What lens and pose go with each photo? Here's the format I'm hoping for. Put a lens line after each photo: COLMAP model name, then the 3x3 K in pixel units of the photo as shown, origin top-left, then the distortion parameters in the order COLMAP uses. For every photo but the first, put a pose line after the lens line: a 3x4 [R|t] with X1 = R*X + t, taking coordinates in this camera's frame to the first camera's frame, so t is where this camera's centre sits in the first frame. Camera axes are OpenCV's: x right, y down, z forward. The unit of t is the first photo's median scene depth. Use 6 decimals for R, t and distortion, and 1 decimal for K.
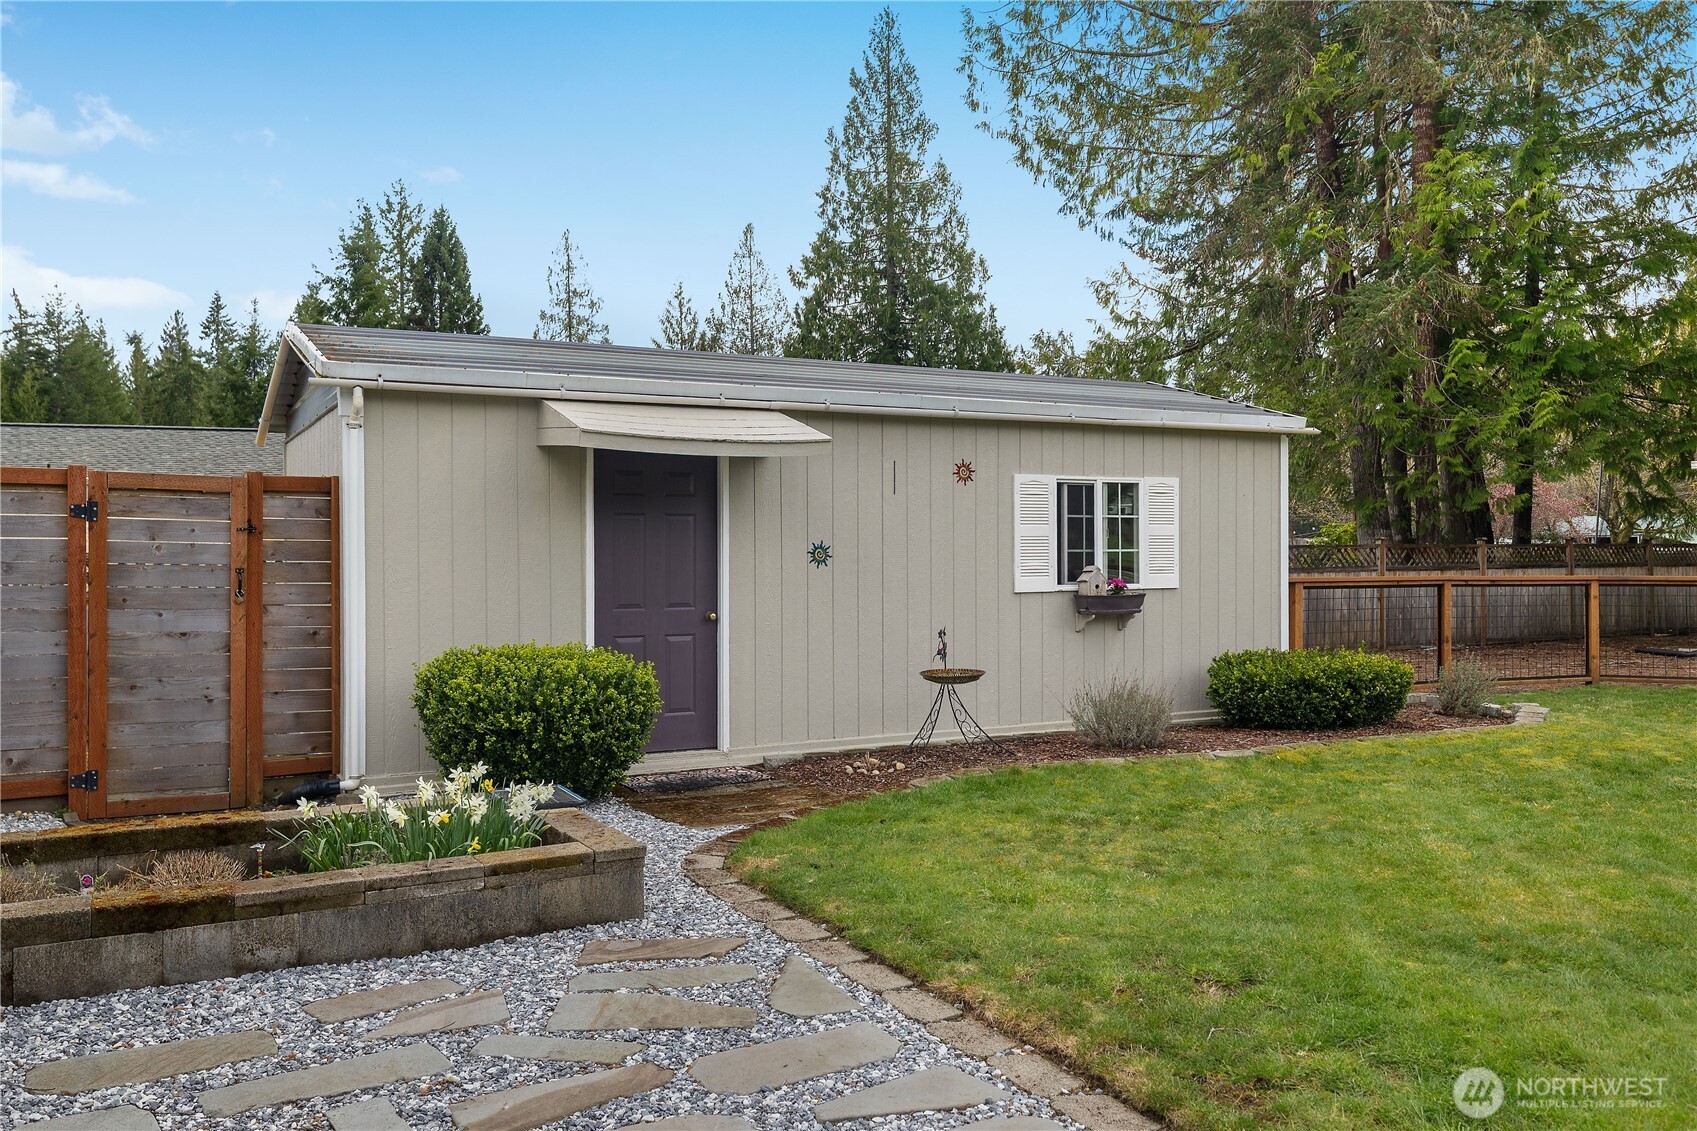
lens RADIAL K [[1344.0, 0, 848.3], [0, 1344.0, 527.3], [0, 0, 1]] dist [0.001056, 0.002013]
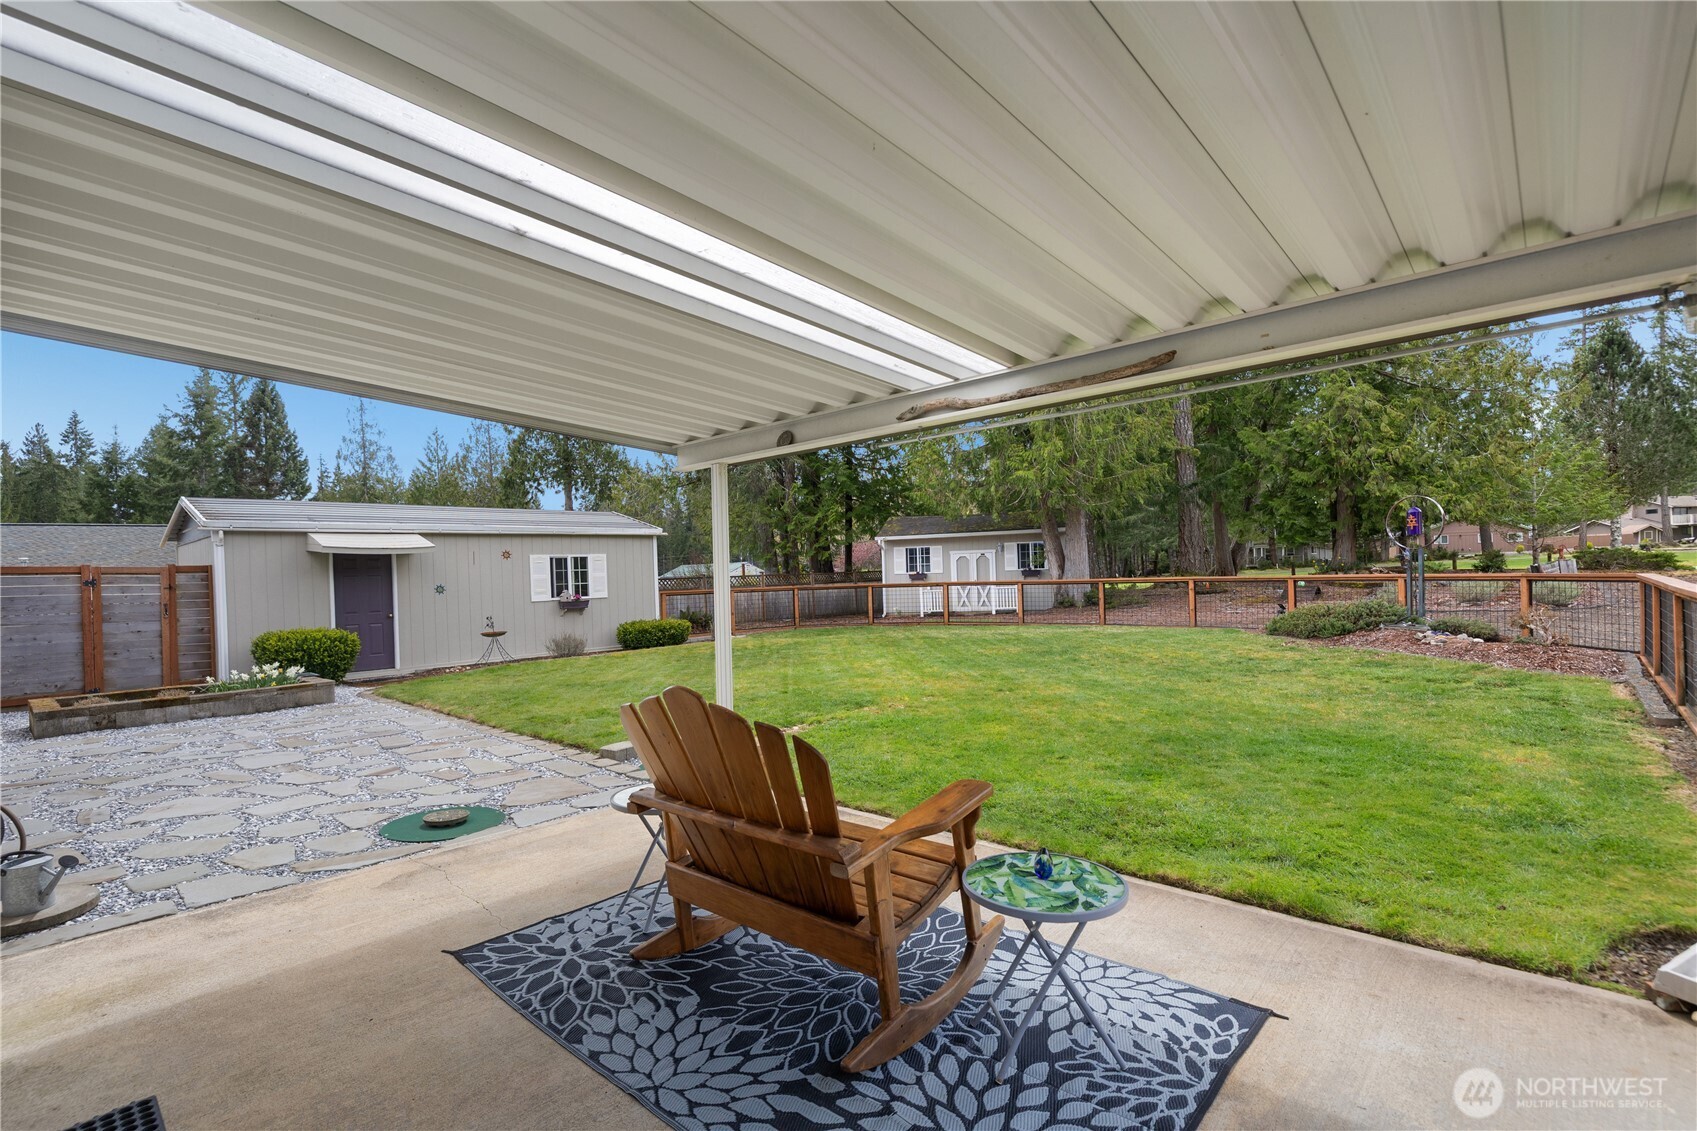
lens RADIAL K [[801.2, 0, 848.5], [0, 801.2, 565.5], [0, 0, 1]] dist [-0.001855, 0.000442]
pose [[0.945692, -0.026176, 0.324008, 0.198442], [0.025906, 0.999651, 0.005148, -0.011380], [-0.324030, 0.003526, 0.946040, -0.611351]]
